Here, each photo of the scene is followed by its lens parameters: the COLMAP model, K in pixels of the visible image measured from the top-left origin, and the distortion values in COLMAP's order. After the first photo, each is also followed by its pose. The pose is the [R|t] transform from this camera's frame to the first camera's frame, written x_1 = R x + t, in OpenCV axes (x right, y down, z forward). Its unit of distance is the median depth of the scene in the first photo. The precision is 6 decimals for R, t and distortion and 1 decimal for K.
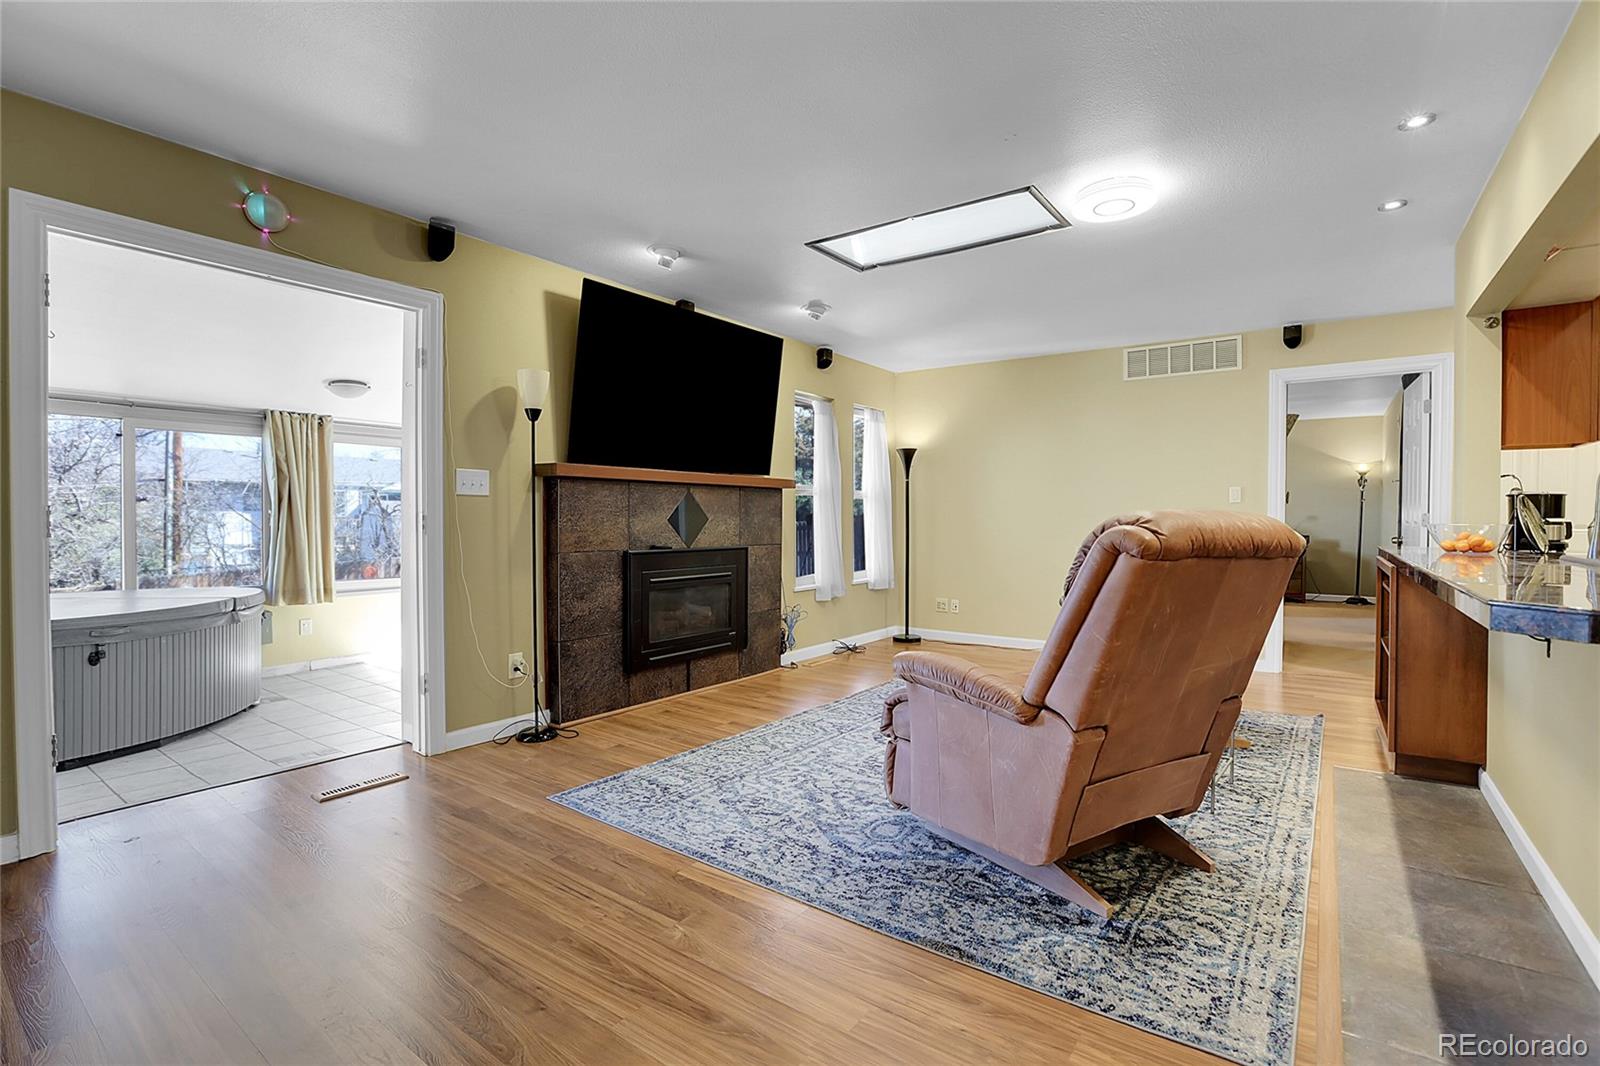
lens RADIAL K [[730.3, 0, 798.8], [0, 730.3, 526.3], [0, 0, 1]] dist [-0.034047, 0.003381]
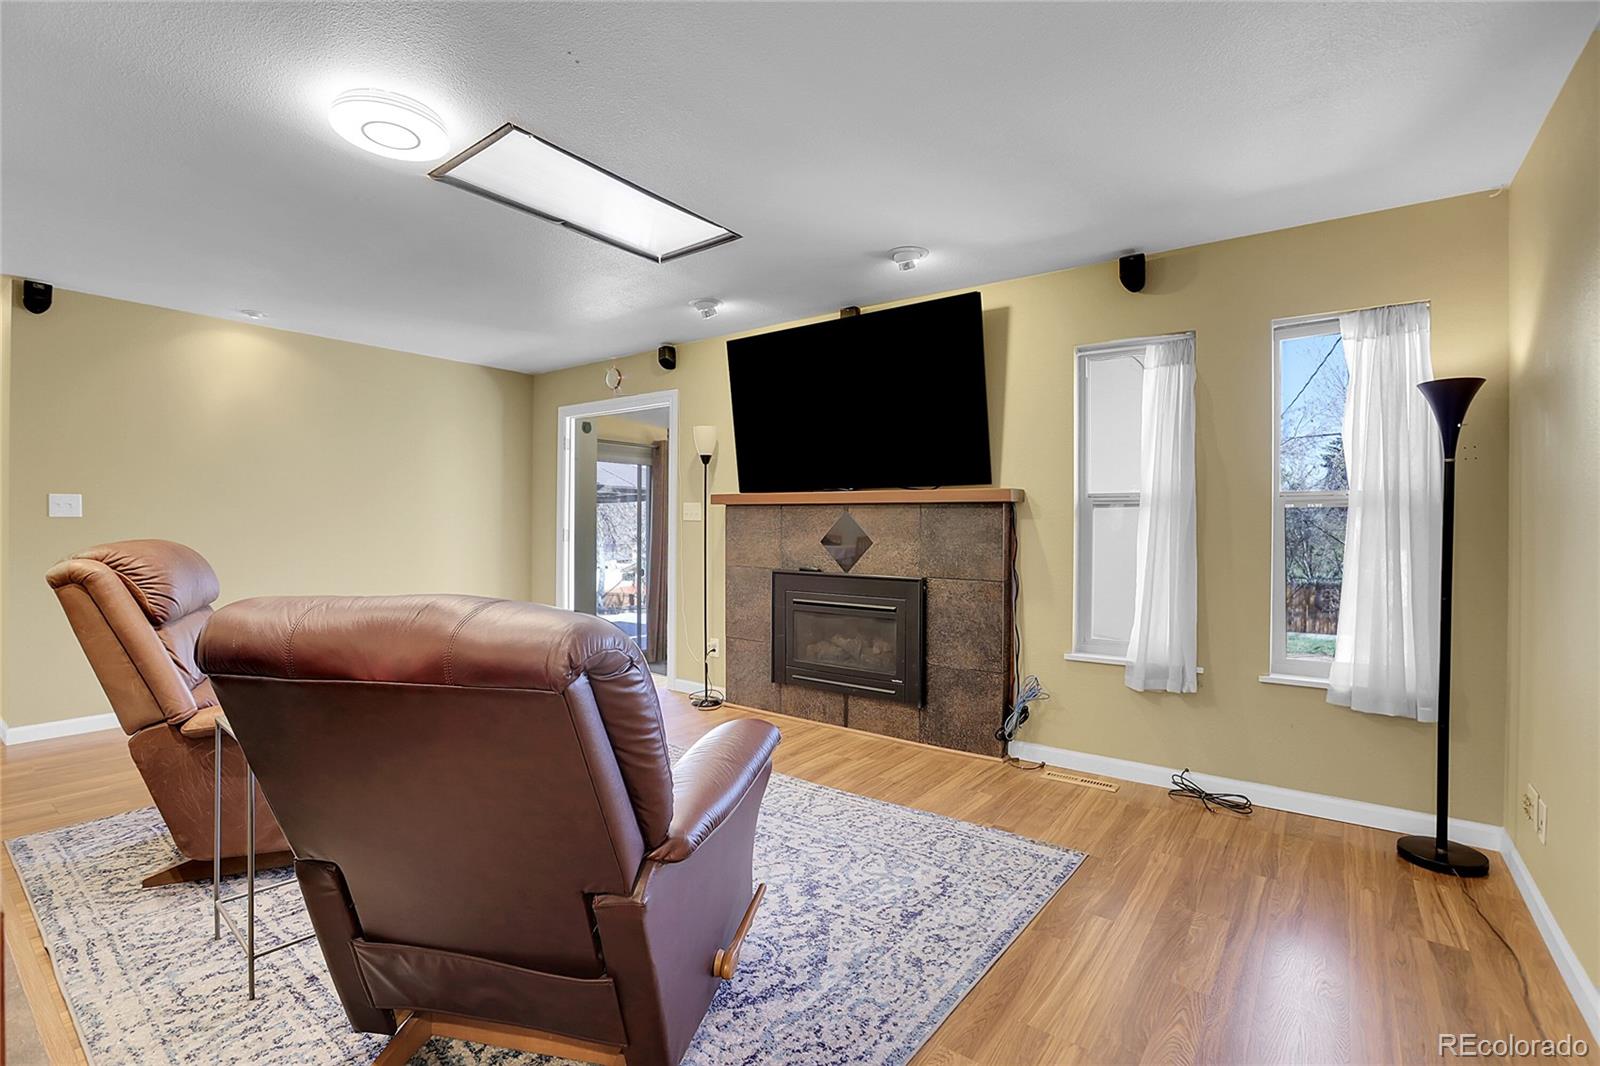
lens RADIAL K [[730.3, 0, 804.3], [0, 730.3, 530.7], [0, 0, 1]] dist [-0.034047, 0.003381]
pose [[0.011802, 0.008212, -0.999897, 0.958147], [-0.017617, 0.999813, 0.008004, -0.037464], [0.999775, 0.017520, 0.011945, 1.151051]]
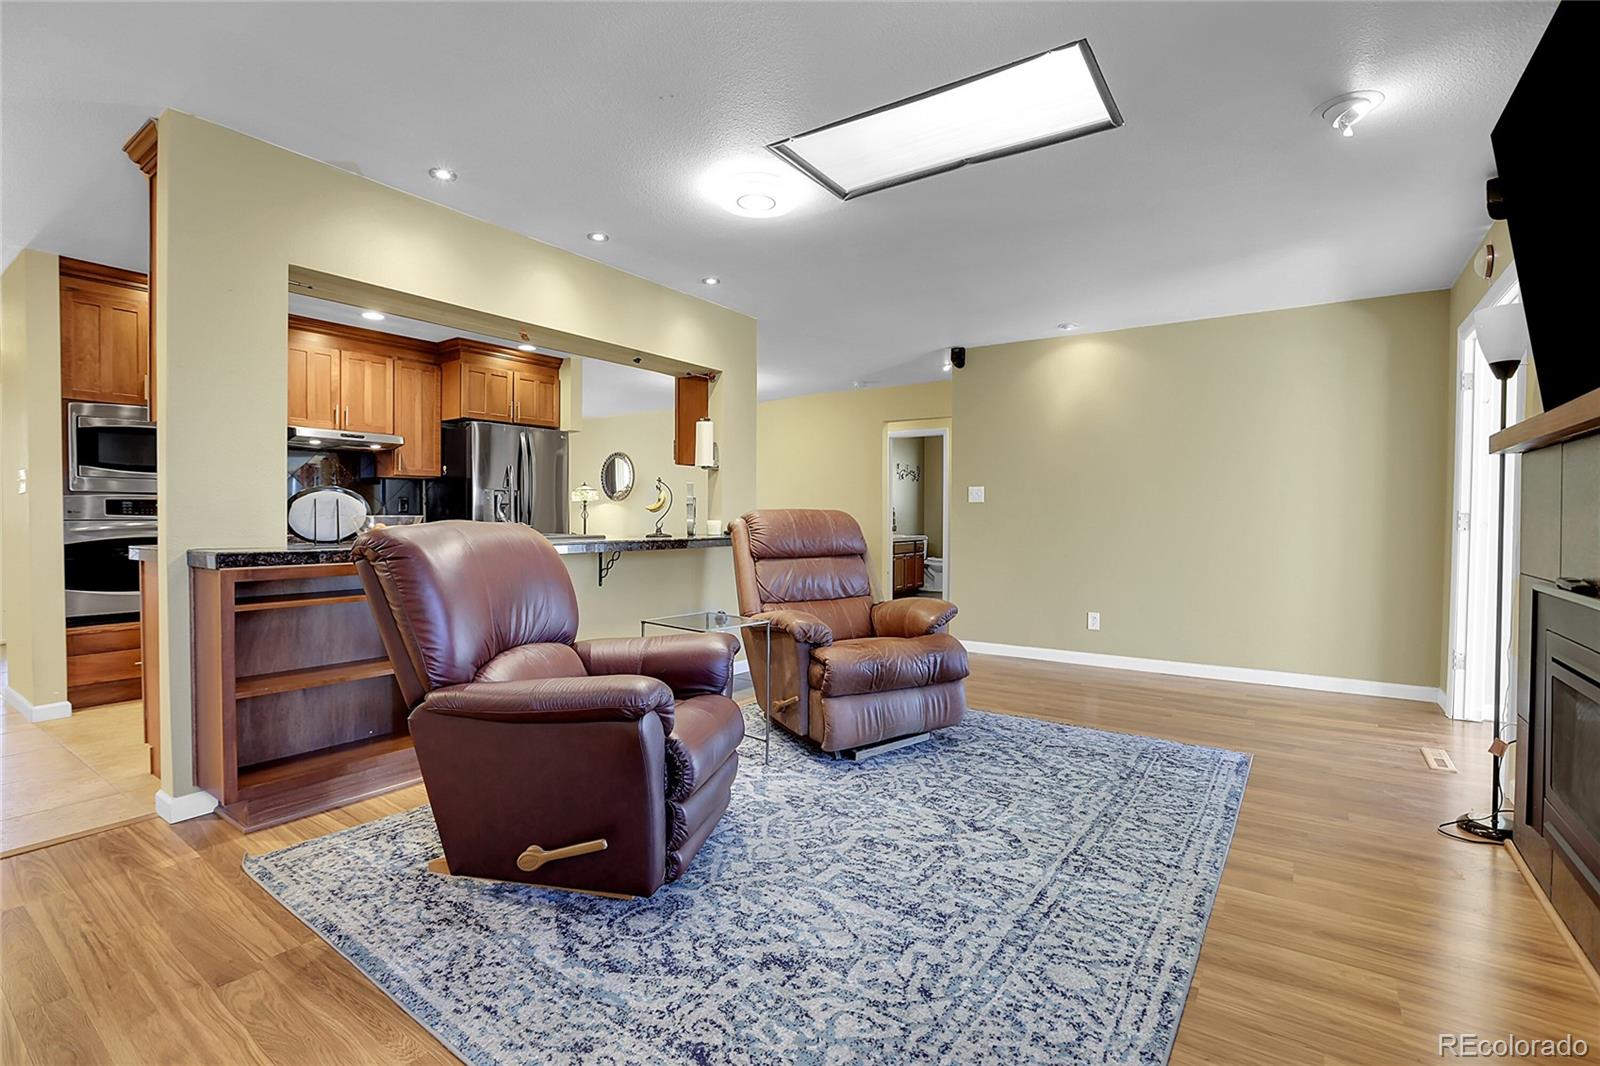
lens RADIAL K [[730.3, 0, 812.1], [0, 730.3, 532.9], [0, 0, 1]] dist [-0.034047, 0.003381]
pose [[-0.999216, -0.004494, -0.039339, 0.319914], [-0.005808, 0.999427, 0.033342, -0.014506], [0.039167, 0.033544, -0.998669, 1.636349]]
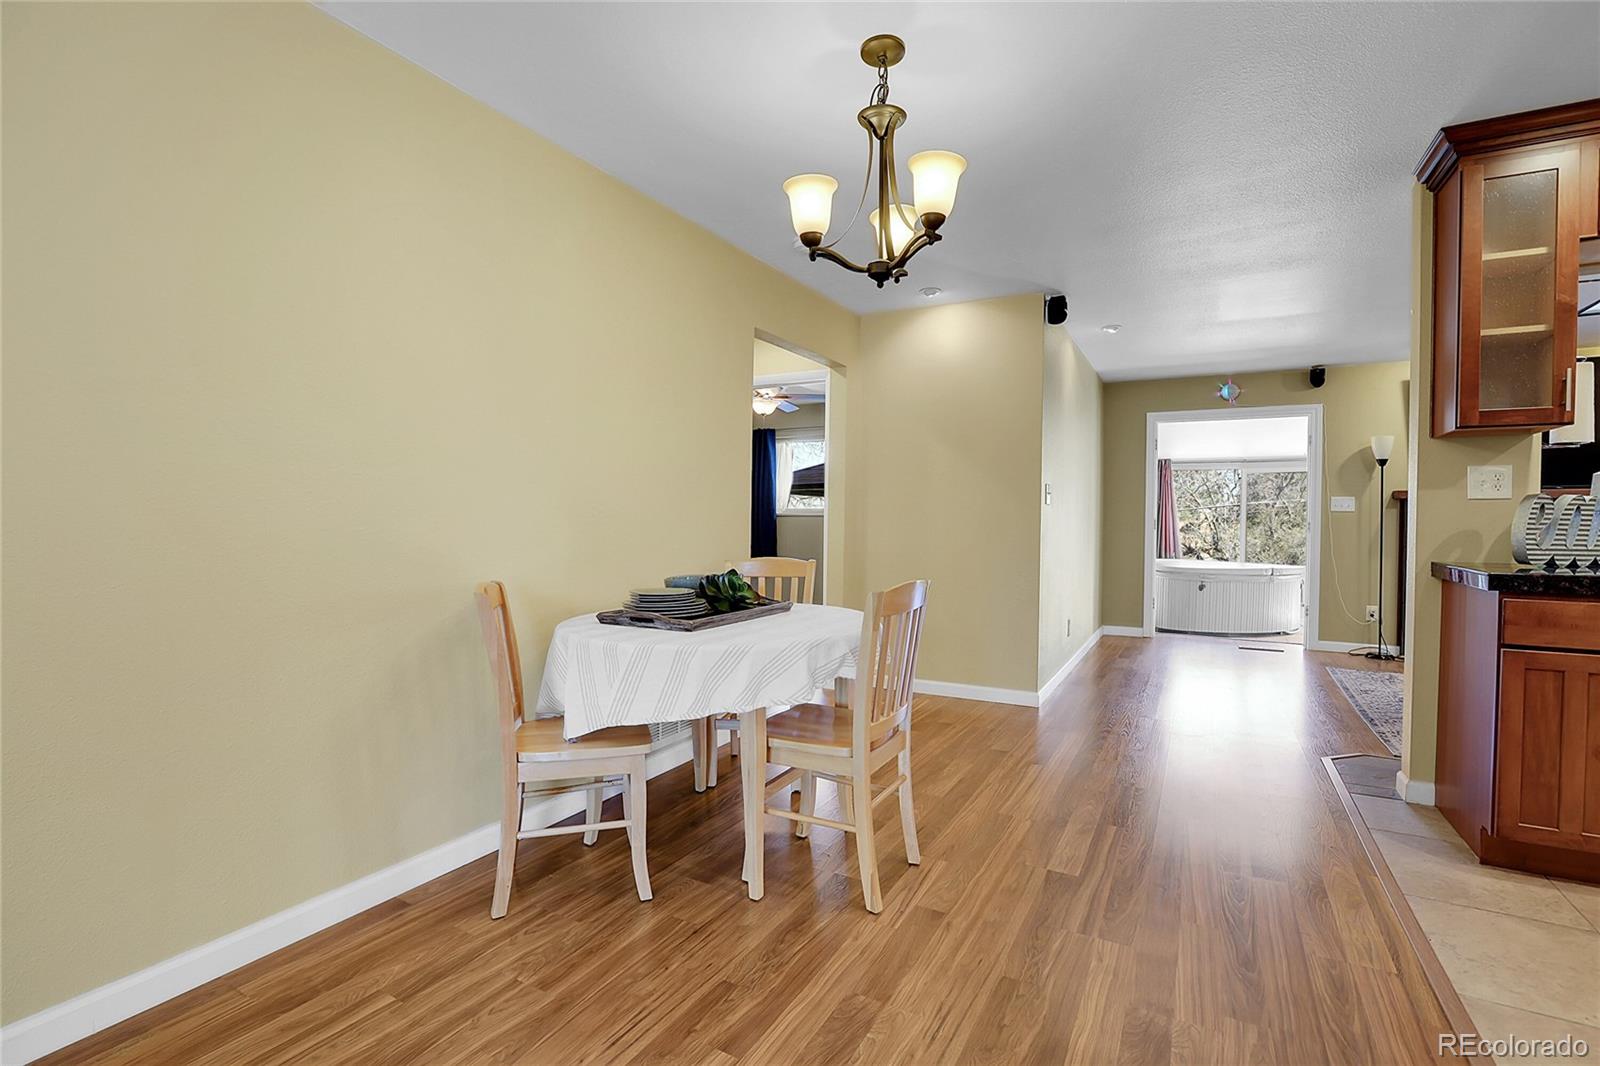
lens RADIAL K [[730.3, 0, 801.5], [0, 730.3, 539.2], [0, 0, 1]] dist [-0.034047, 0.003381]
pose [[0.110905, 0.022540, -0.993575, 1.094149], [-0.012759, 0.999693, 0.021255, 0.003997], [0.993749, 0.010320, 0.111159, -0.485973]]
